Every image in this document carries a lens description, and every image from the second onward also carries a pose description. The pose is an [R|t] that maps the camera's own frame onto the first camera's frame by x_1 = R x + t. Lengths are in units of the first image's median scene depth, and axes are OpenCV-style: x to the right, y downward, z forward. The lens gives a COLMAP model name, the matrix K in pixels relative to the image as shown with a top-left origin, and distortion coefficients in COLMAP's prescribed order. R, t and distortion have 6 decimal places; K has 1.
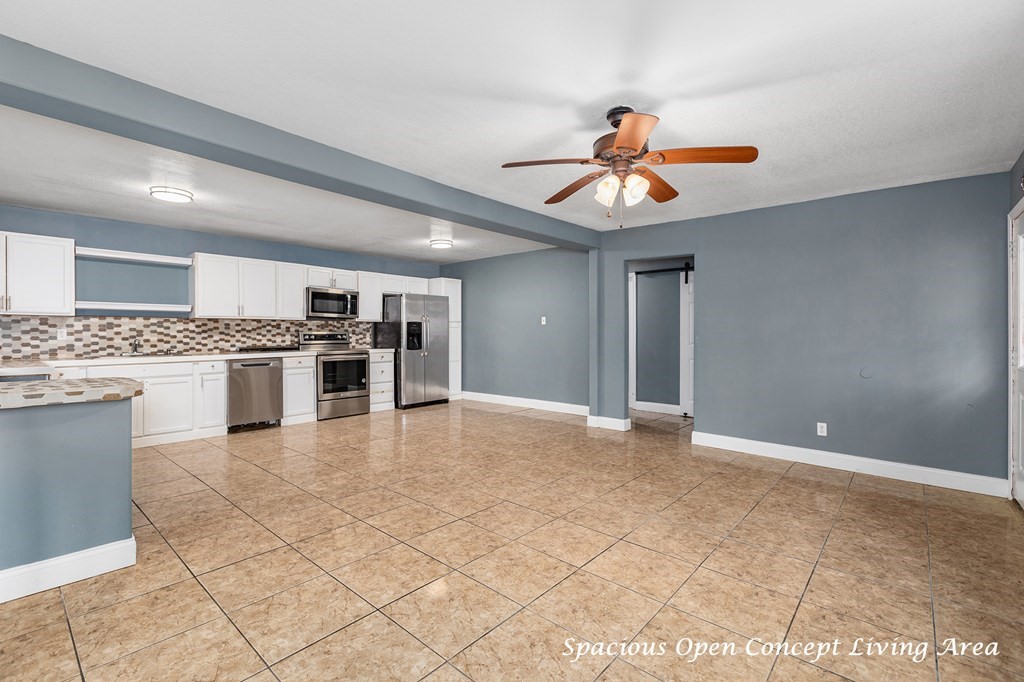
lens RADIAL K [[455.2, 0, 495.4], [0, 455.2, 333.9], [0, 0, 1]] dist [0.002634, -0.001836]
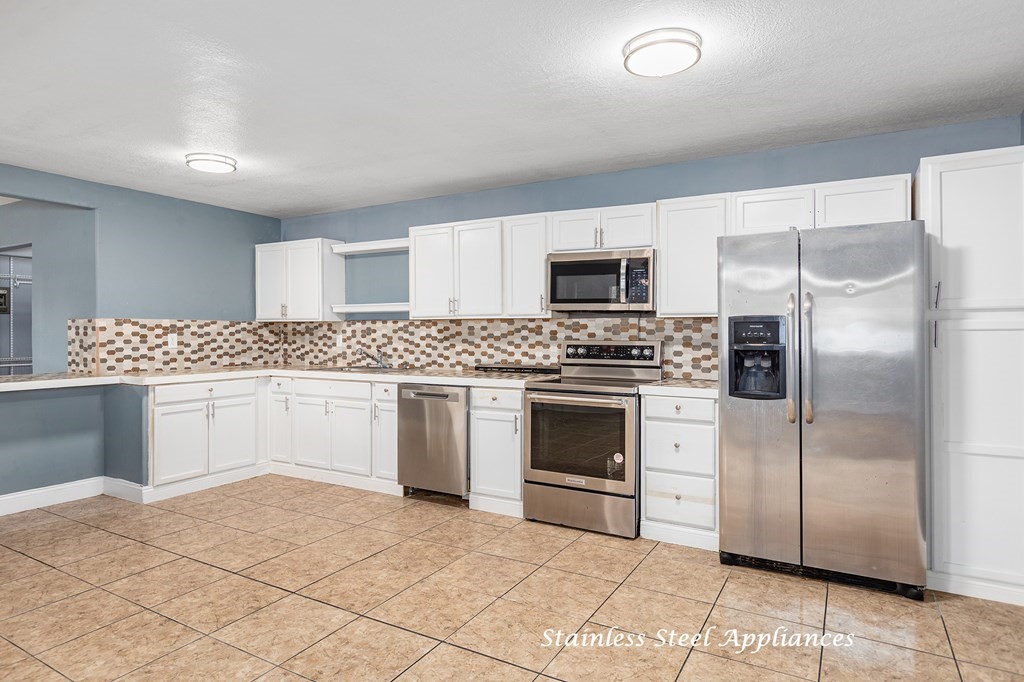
lens RADIAL K [[589.2, 0, 511.2], [0, 589.2, 327.1], [0, 0, 1]] dist [-0.006283, 0.002157]
pose [[0.223276, -0.001946, -0.974753, 0.280031], [-0.001276, 0.999997, -0.002288, -0.022558], [0.974754, 0.001754, 0.223273, 0.978083]]
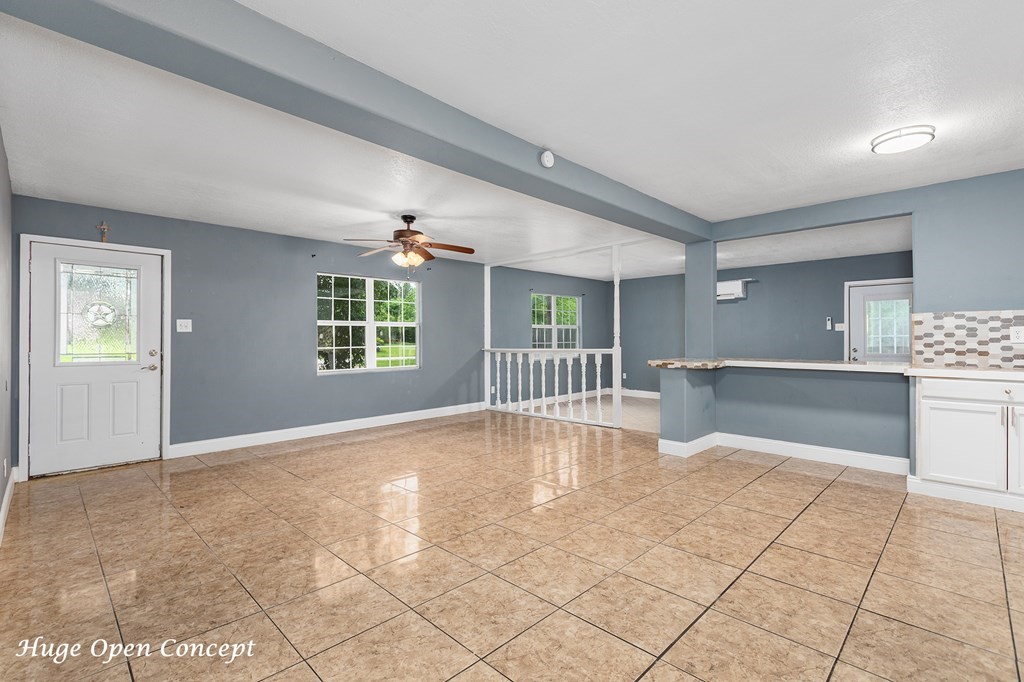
lens RADIAL K [[455.2, 0, 499.0], [0, 455.2, 336.8], [0, 0, 1]] dist [0.002634, -0.001836]
pose [[-0.999132, 0.002078, 0.041602, -0.080920], [0.001850, 0.999983, -0.005520, 0.004318], [-0.041613, -0.005439, -0.999119, 1.340700]]
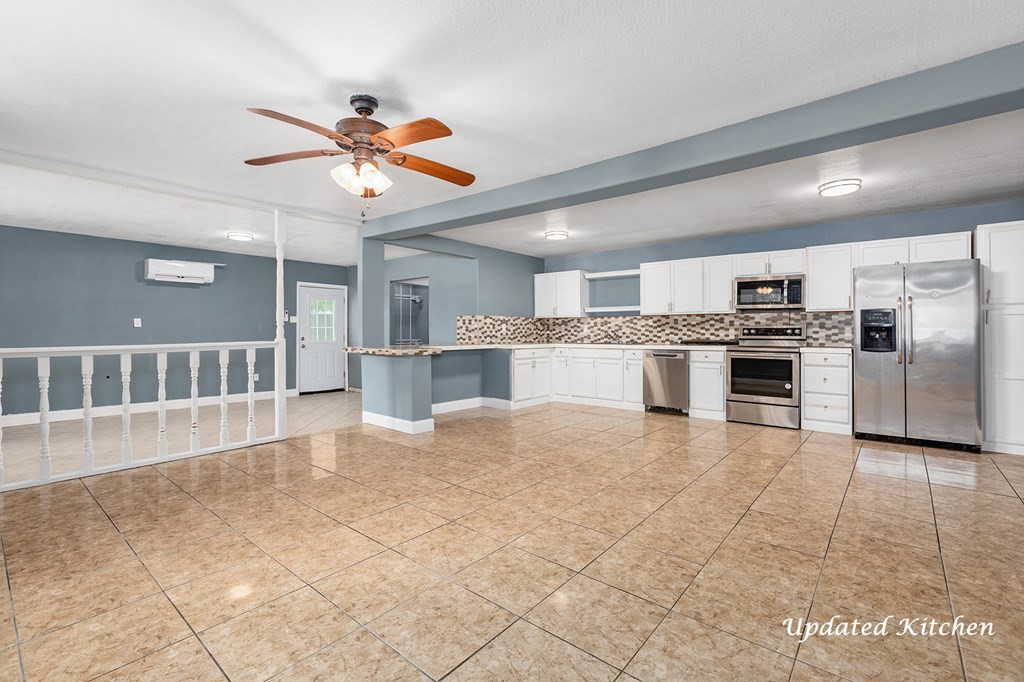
lens RADIAL K [[455.2, 0, 512.5], [0, 455.2, 327.4], [0, 0, 1]] dist [0.002634, -0.001836]
pose [[0.042940, -0.005859, -0.999060, 0.607005], [-0.001211, 0.999982, -0.005916, 0.006350], [0.999077, 0.001463, 0.042932, 0.609245]]
